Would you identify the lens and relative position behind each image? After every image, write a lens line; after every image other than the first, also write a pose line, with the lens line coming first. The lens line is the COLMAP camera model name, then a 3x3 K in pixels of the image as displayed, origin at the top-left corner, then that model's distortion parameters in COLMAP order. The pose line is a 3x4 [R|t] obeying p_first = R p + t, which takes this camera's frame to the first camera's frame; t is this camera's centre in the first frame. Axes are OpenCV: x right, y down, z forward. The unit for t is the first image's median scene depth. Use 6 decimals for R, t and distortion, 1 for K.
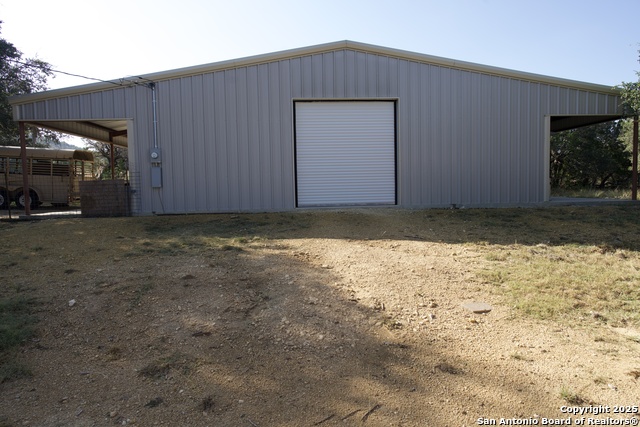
lens RADIAL K [[424.4, 0, 320.1], [0, 424.4, 213.3], [0, 0, 1]] dist [-0.034517, 0.030893]
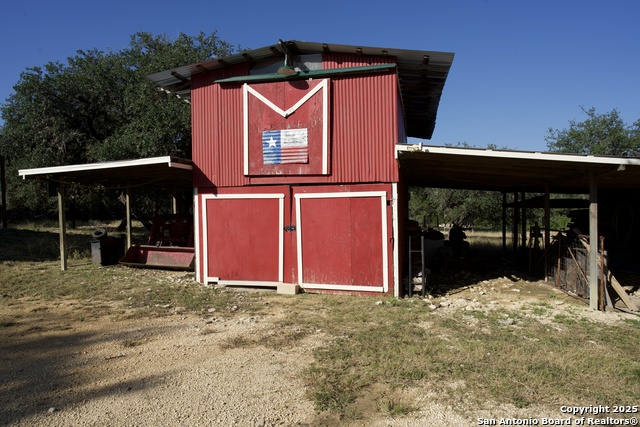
lens RADIAL K [[424.4, 0, 320.0], [0, 424.4, 214.0], [0, 0, 1]] dist [-0.034517, 0.030893]
pose [[0.258630, 0.013291, 0.965885, -0.381169], [0.057121, 0.997945, -0.029027, 0.033700], [-0.964286, 0.062680, 0.257339, -0.384097]]
